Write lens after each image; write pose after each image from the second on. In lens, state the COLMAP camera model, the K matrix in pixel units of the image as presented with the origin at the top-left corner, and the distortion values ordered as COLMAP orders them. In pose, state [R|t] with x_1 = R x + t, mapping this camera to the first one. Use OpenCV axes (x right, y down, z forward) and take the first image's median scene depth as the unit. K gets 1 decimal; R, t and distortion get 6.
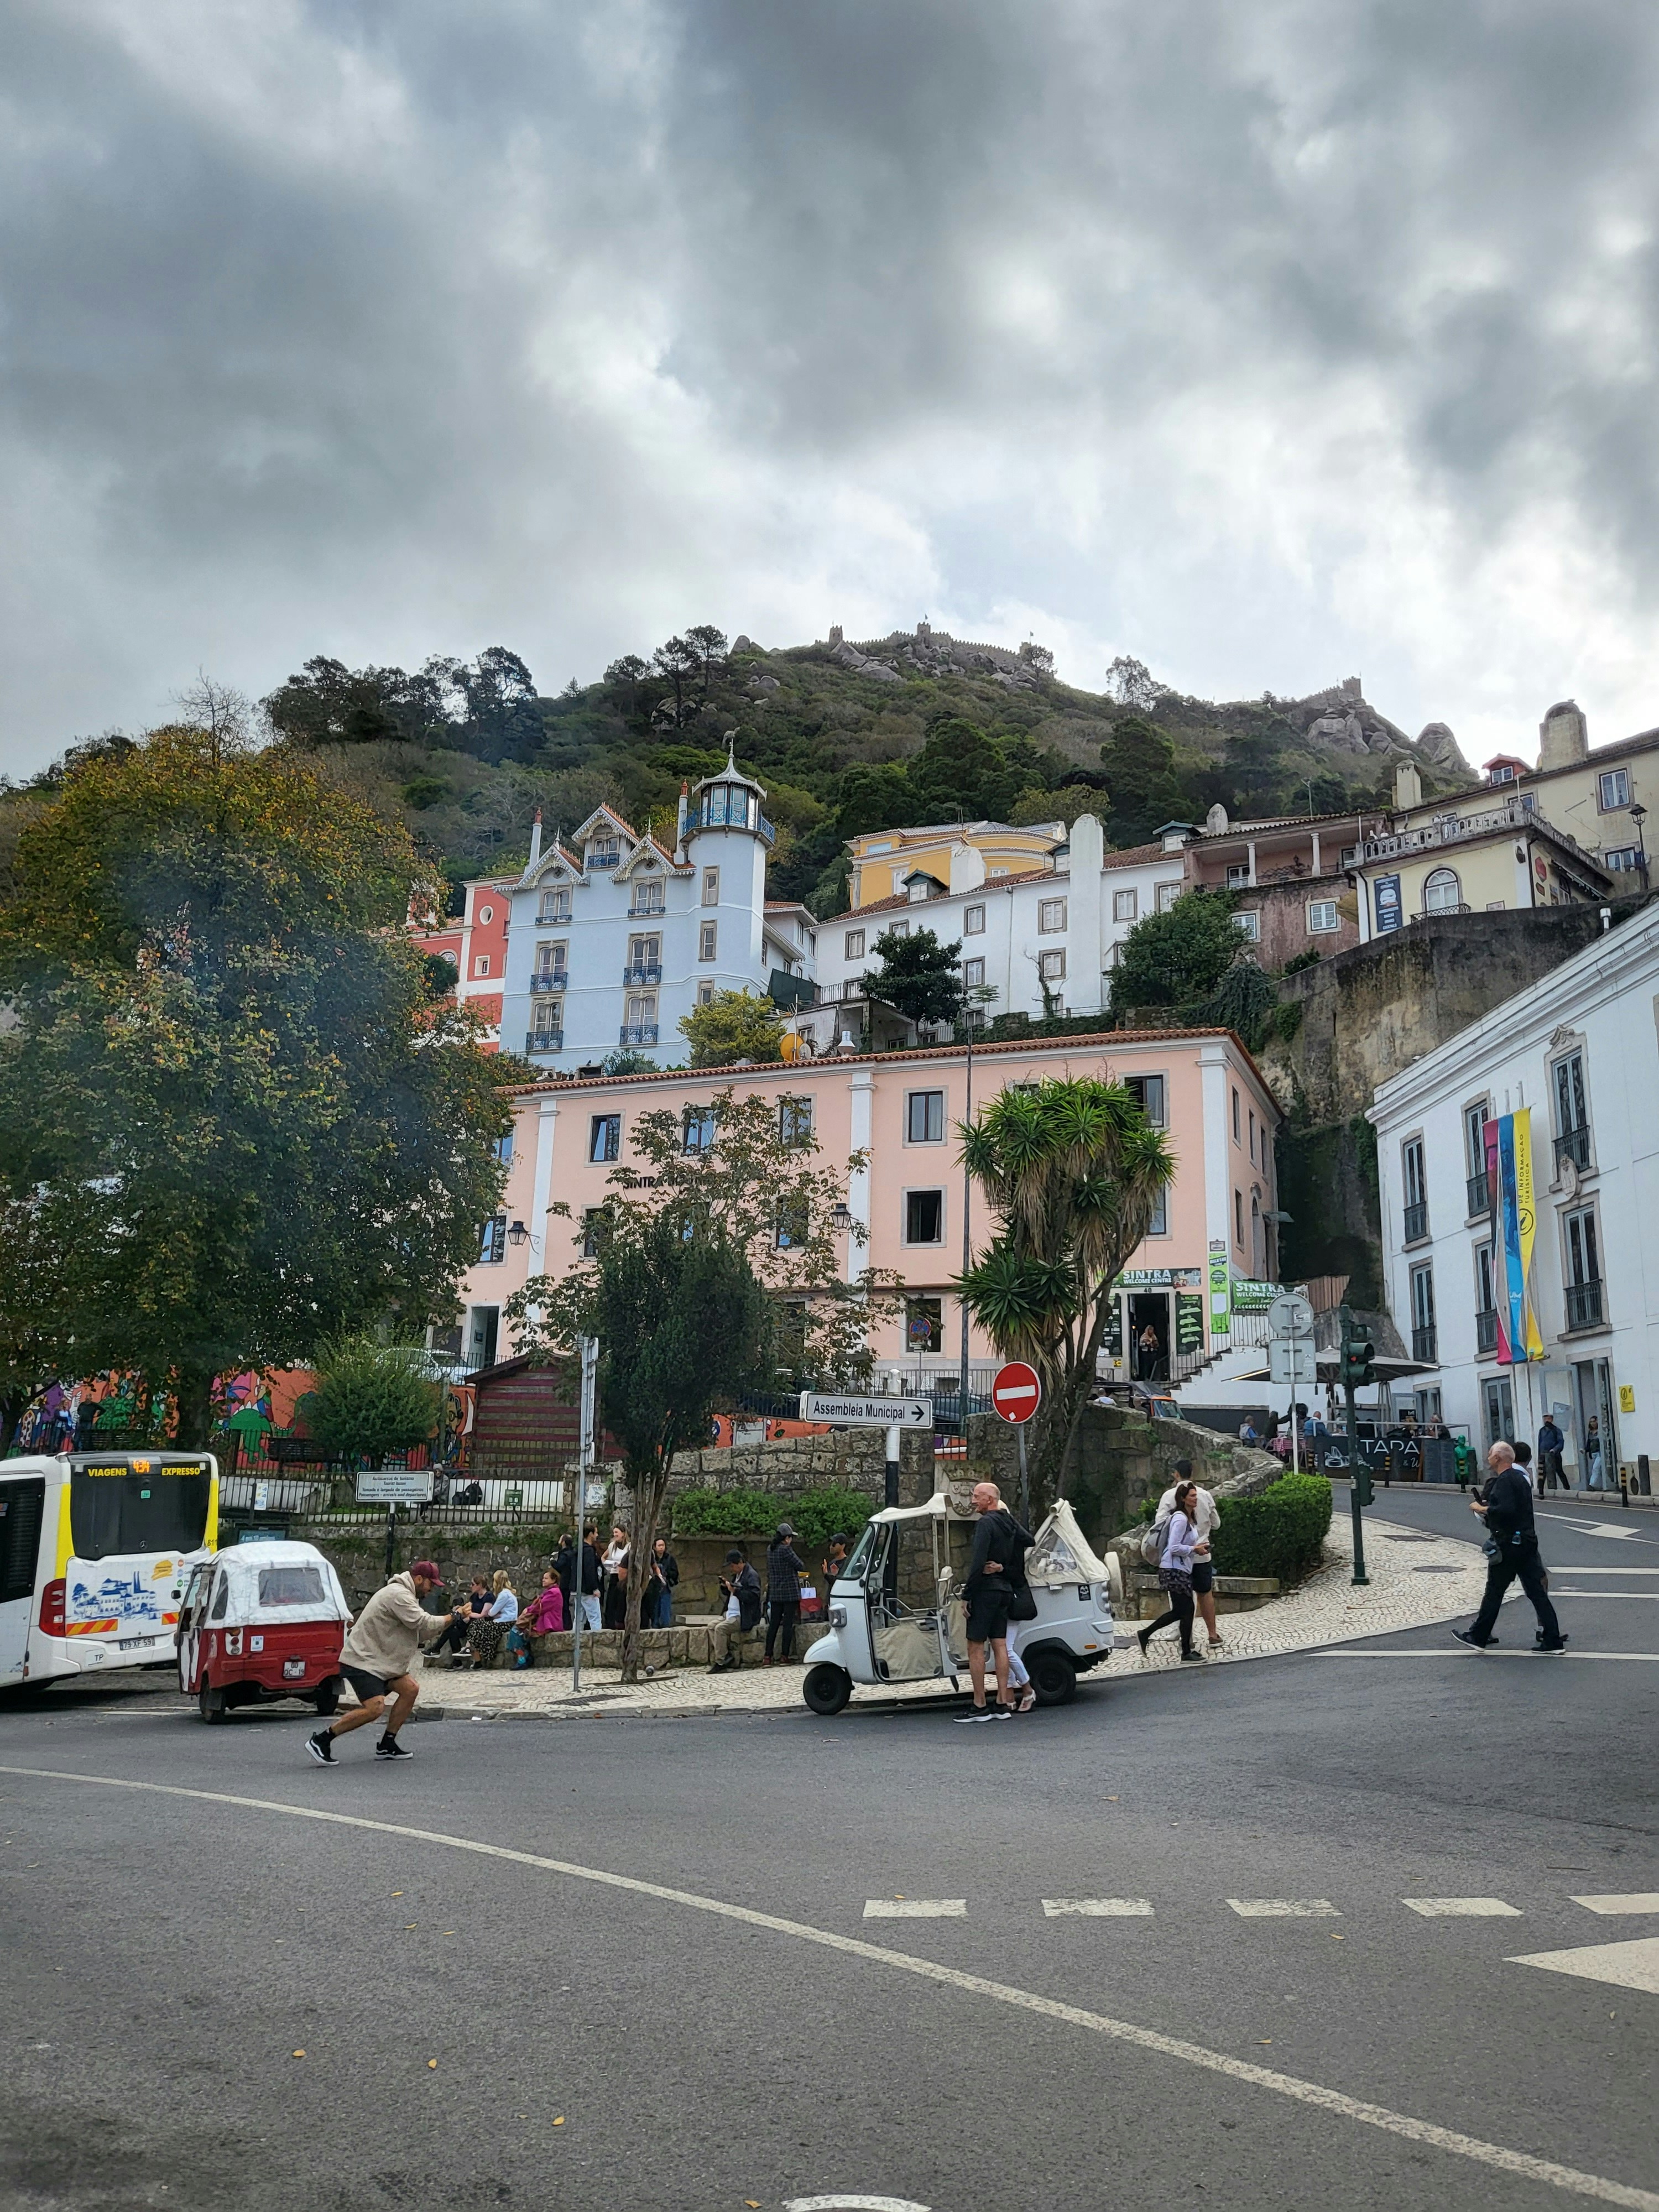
lens RADIAL K [[1647.6, 0, 846.3], [0, 1647.6, 1093.3], [0, 0, 1]] dist [0.028325, -0.024634]
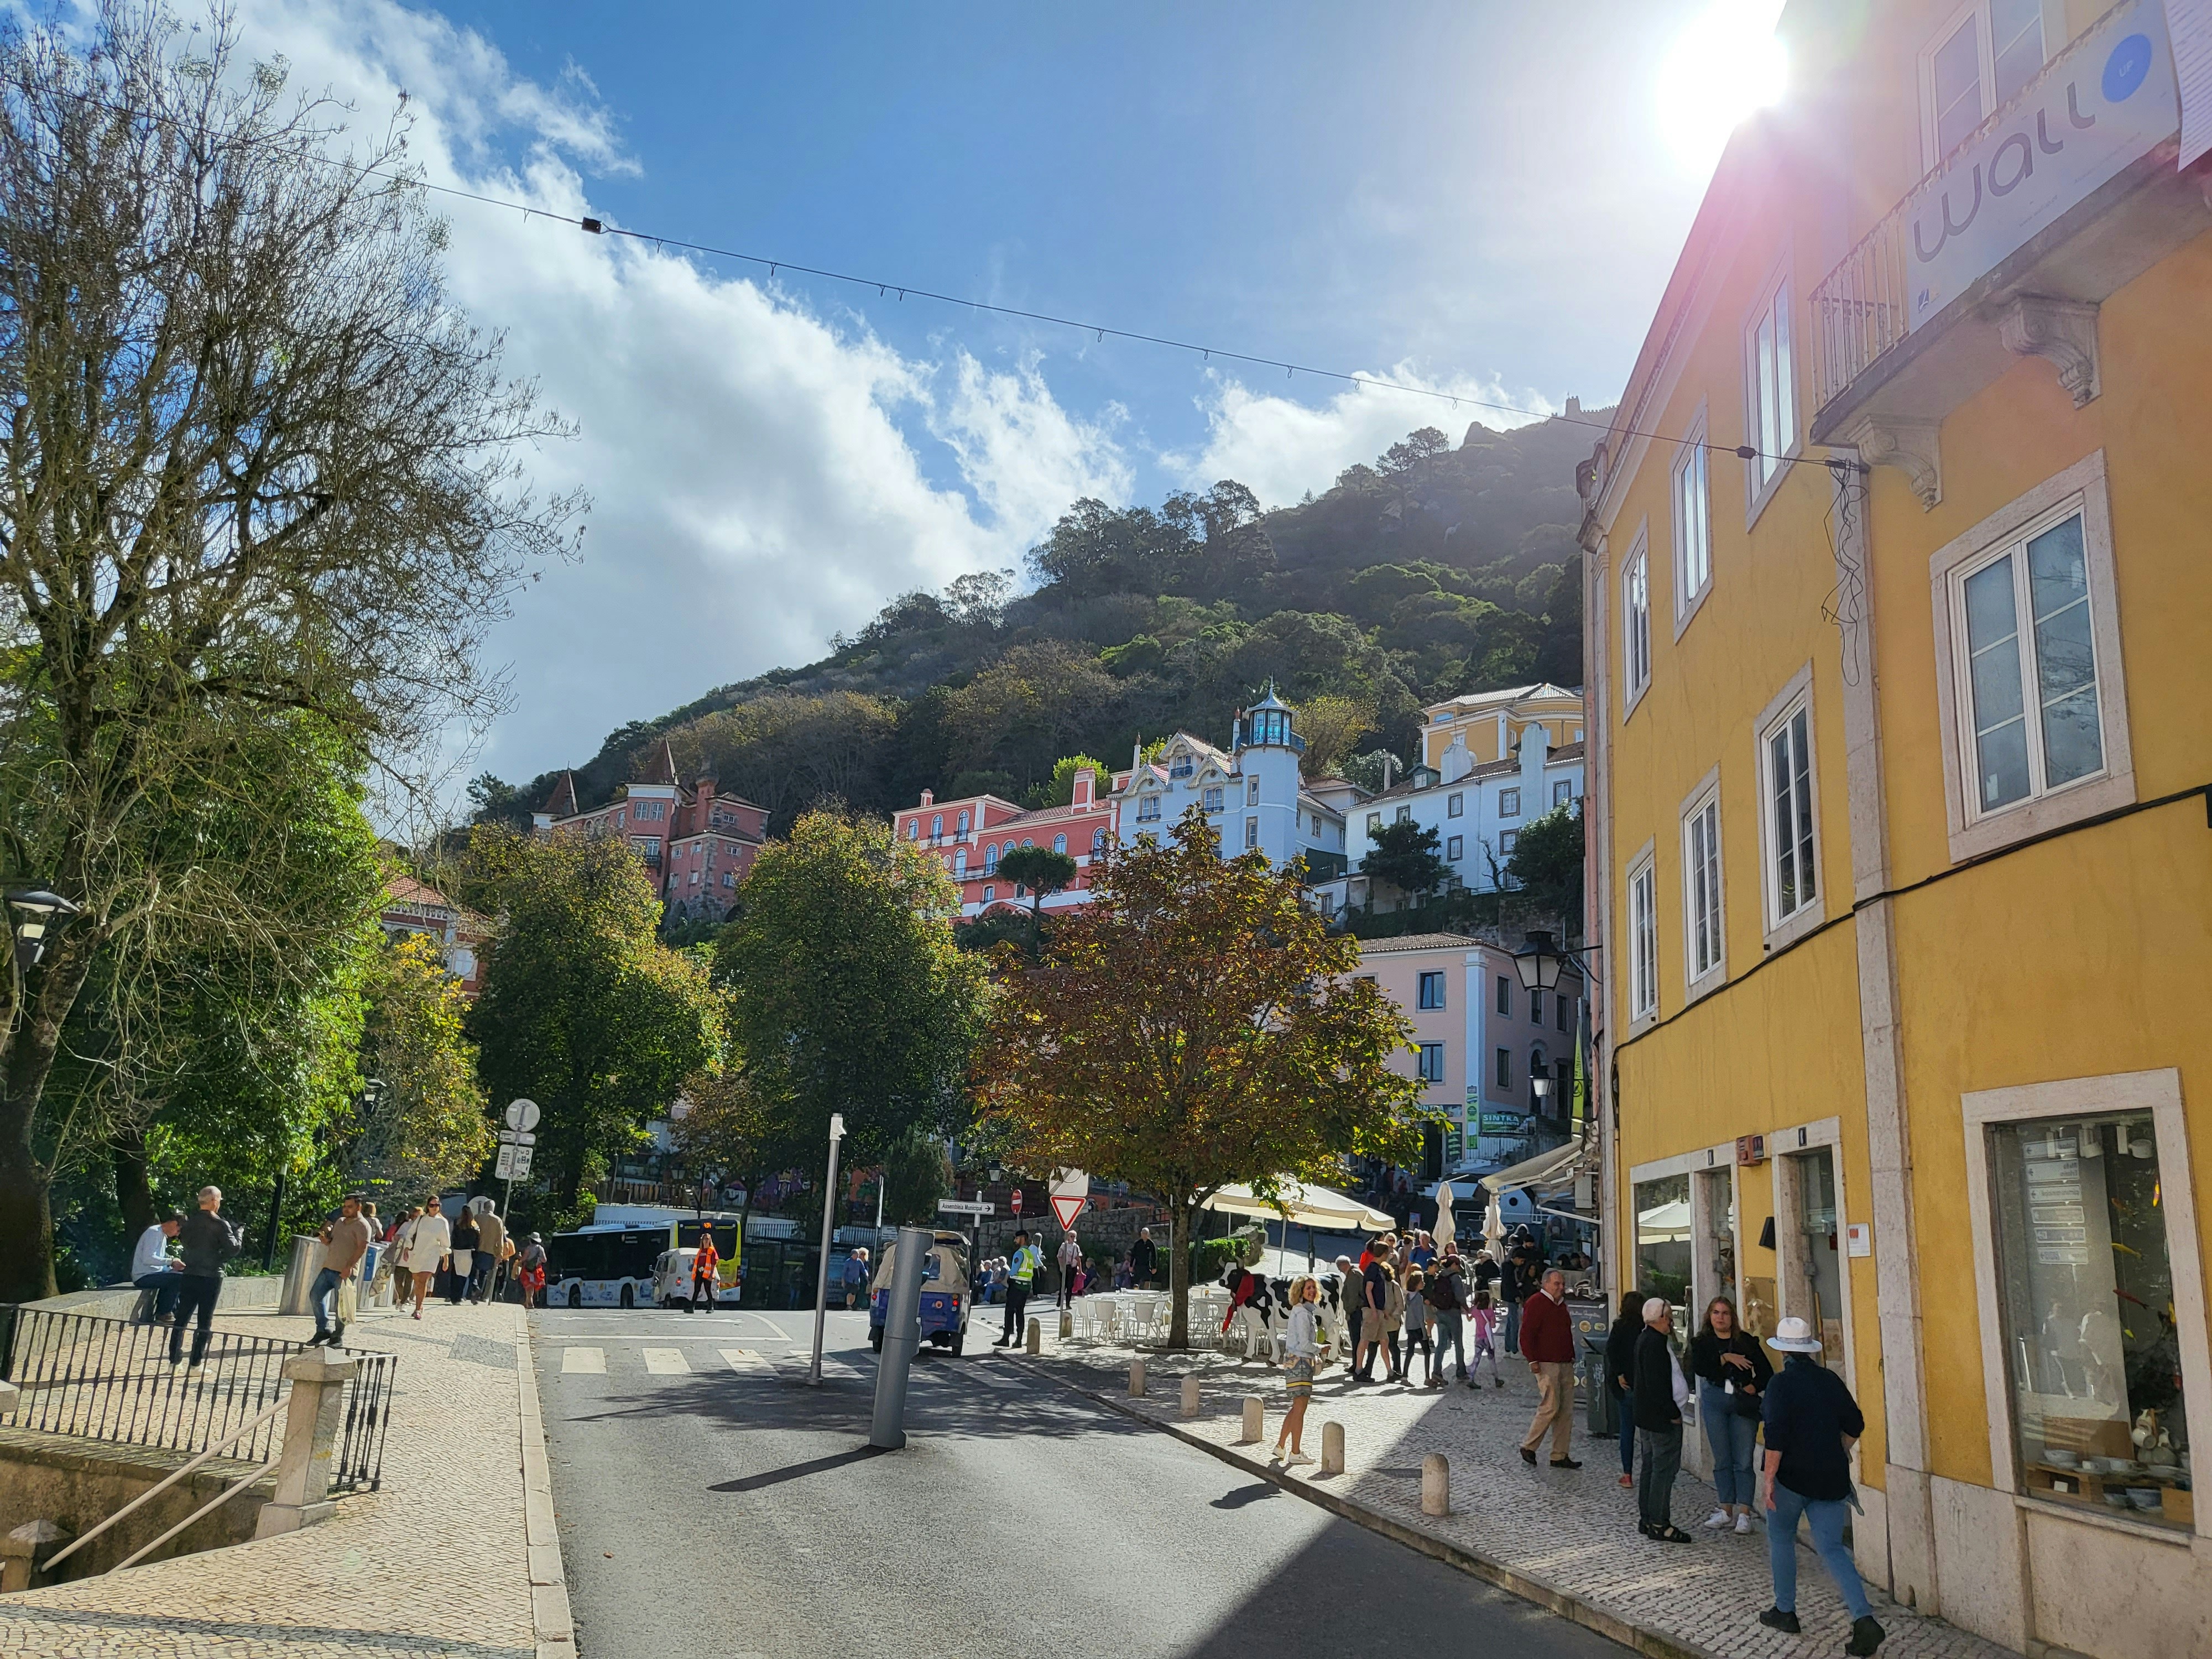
lens RADIAL K [[1647.6, 0, 1102.9], [0, 1647.6, 827.7], [0, 0, 1]] dist [0.028325, -0.024634]
pose [[0.945568, -0.049797, -0.321593, 0.218516], [0.044722, 0.998731, -0.023156, -0.067324], [0.322338, 0.007514, 0.946595, -0.281391]]
